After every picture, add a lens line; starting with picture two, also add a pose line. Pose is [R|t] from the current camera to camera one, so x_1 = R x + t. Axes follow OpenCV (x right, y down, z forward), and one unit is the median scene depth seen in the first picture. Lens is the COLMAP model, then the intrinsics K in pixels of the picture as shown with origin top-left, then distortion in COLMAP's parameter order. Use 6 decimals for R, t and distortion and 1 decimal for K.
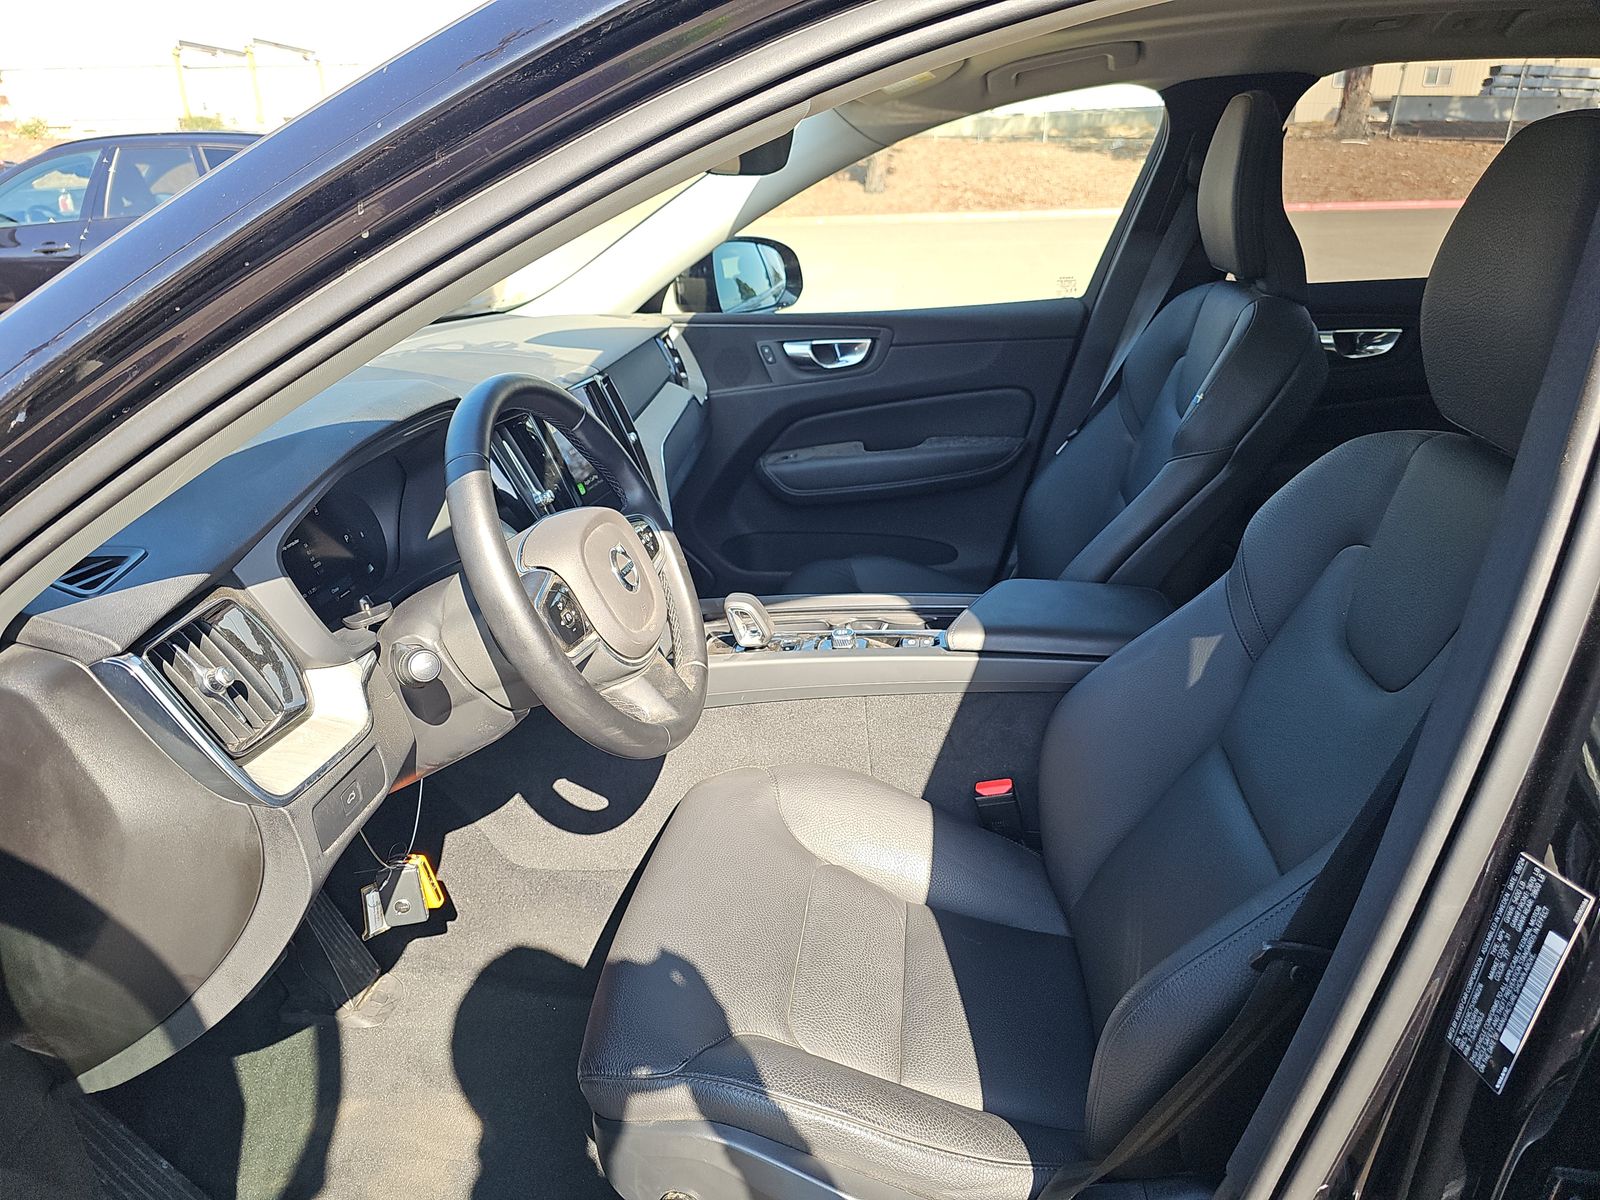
lens RADIAL K [[1062.9, 0, 802.5], [0, 1062.9, 612.3], [0, 0, 1]] dist [0.064529, -0.049336]
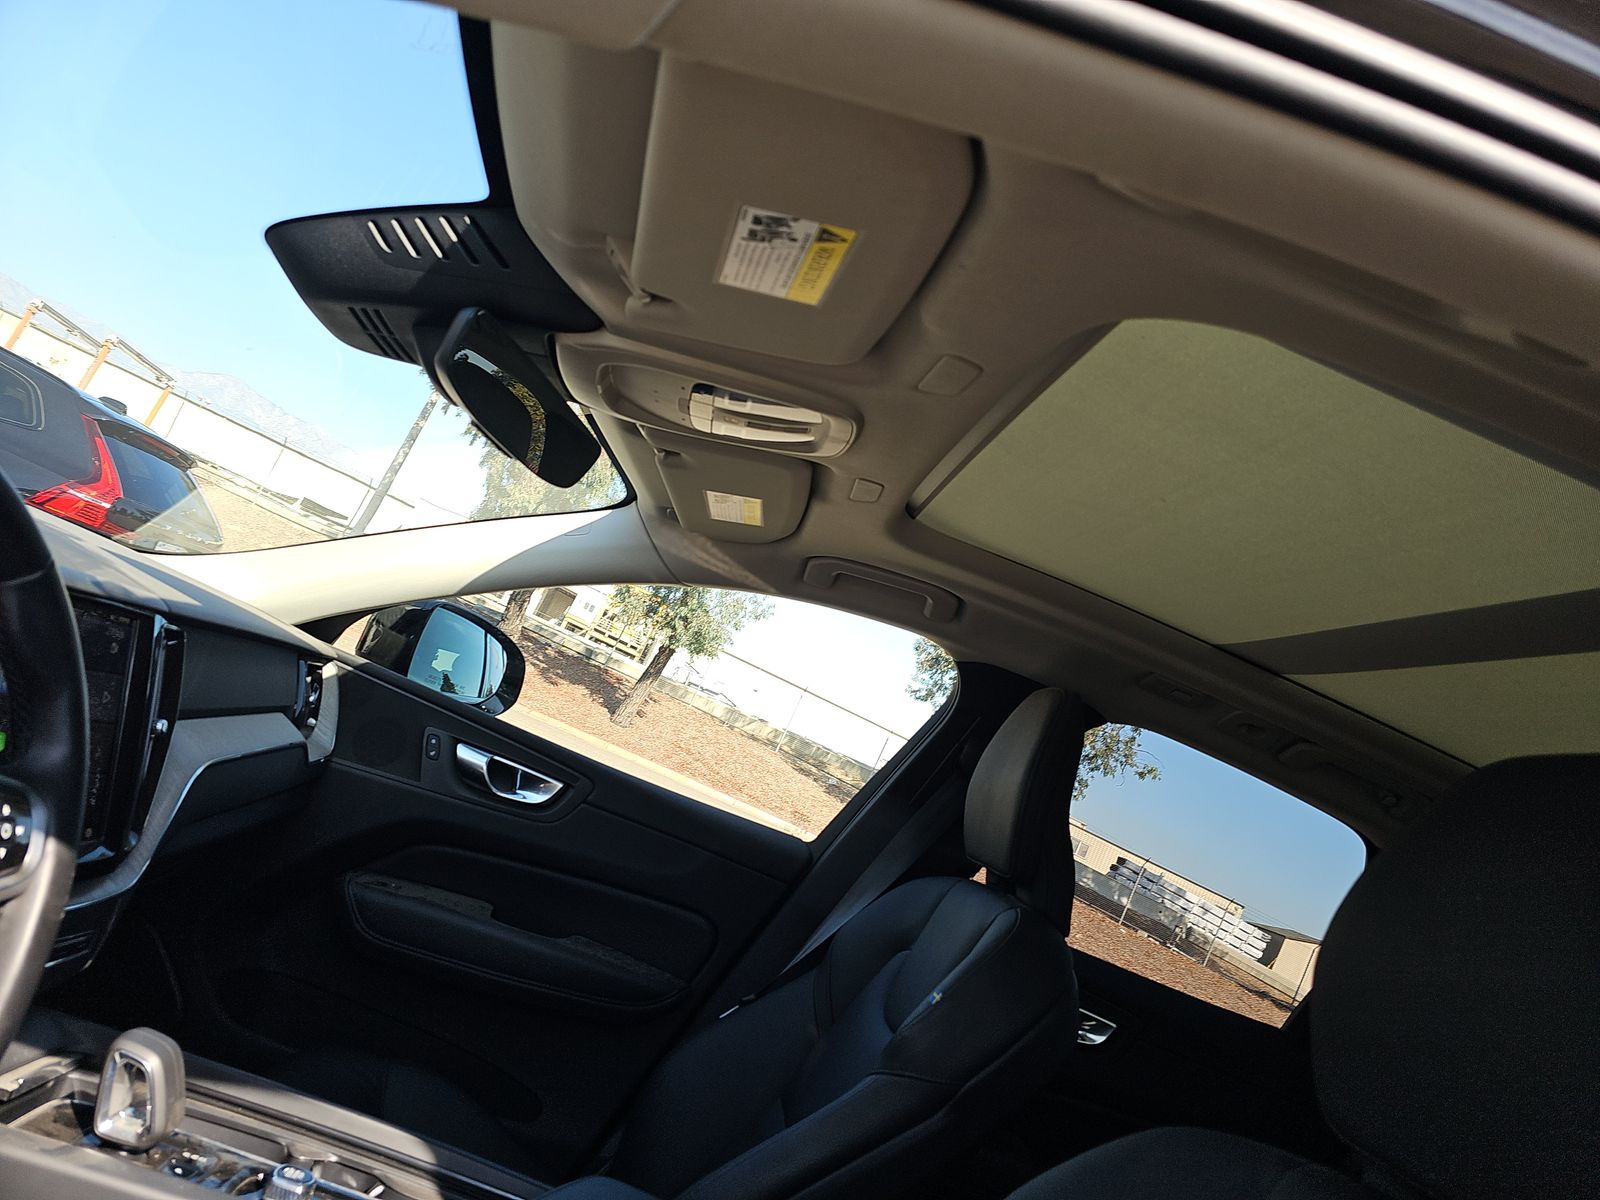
lens RADIAL K [[1062.9, 0, 837.3], [0, 1062.9, 574.2], [0, 0, 1]] dist [0.064529, -0.049336]
pose [[0.871989, 0.455658, 0.178915, 0.027438], [-0.296775, 0.782732, -0.547042, -0.000597], [-0.389306, 0.423918, 0.817762, 0.196698]]
